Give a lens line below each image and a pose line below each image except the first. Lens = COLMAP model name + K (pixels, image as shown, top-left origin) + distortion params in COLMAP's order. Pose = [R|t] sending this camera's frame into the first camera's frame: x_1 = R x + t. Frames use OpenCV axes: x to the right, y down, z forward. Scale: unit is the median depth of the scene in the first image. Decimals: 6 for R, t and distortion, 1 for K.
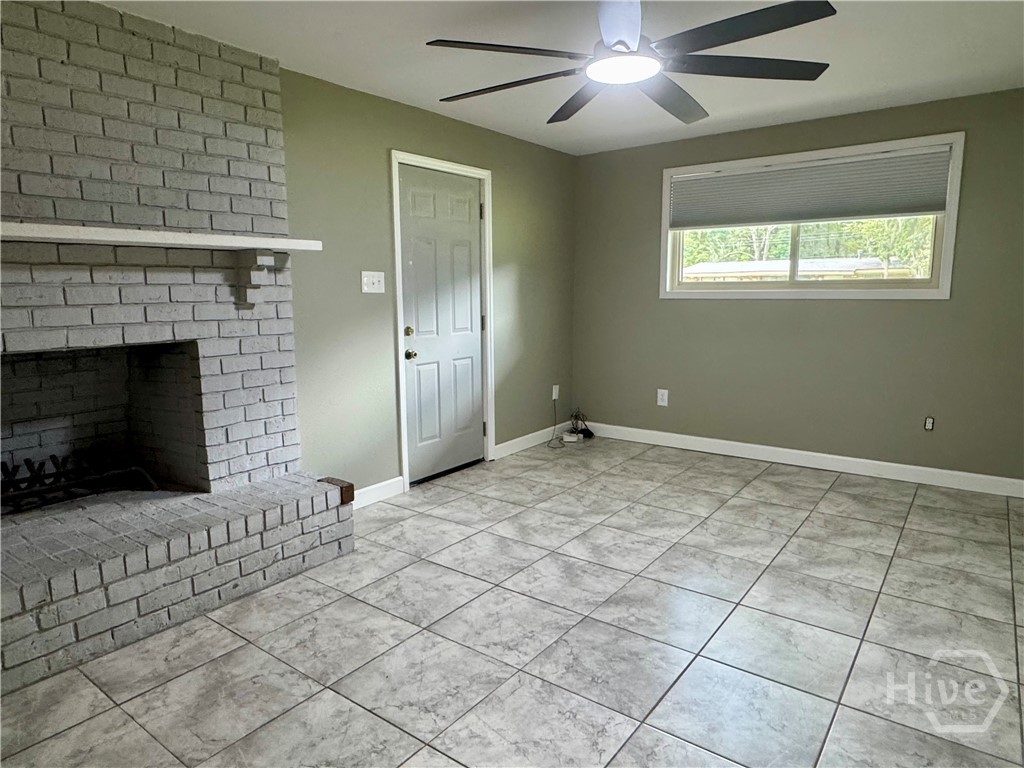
lens RADIAL K [[638.5, 0, 512.0], [0, 638.5, 384.0], [0, 0, 1]] dist [-0.004359, 0.000367]
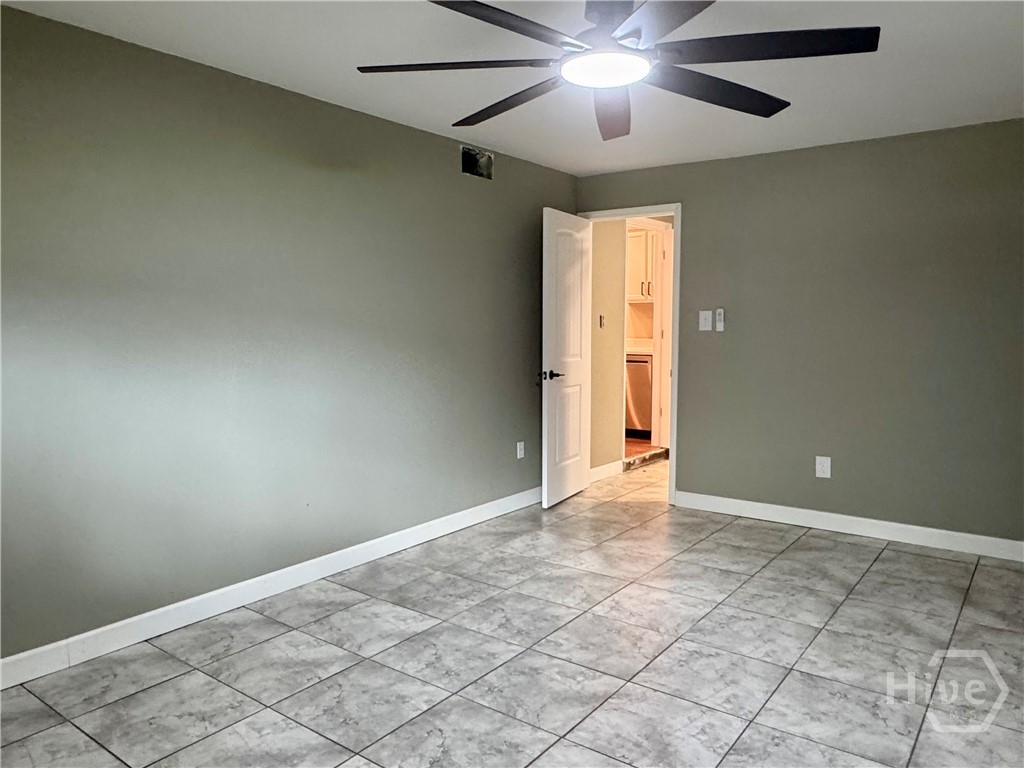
lens RADIAL K [[638.5, 0, 512.0], [0, 638.5, 384.0], [0, 0, 1]] dist [-0.004359, 0.000367]
pose [[-0.999739, 0.007196, 0.021685, 0.279851], [0.012356, 0.968624, 0.248224, -0.304655], [-0.019218, 0.248427, -0.968460, 1.906982]]
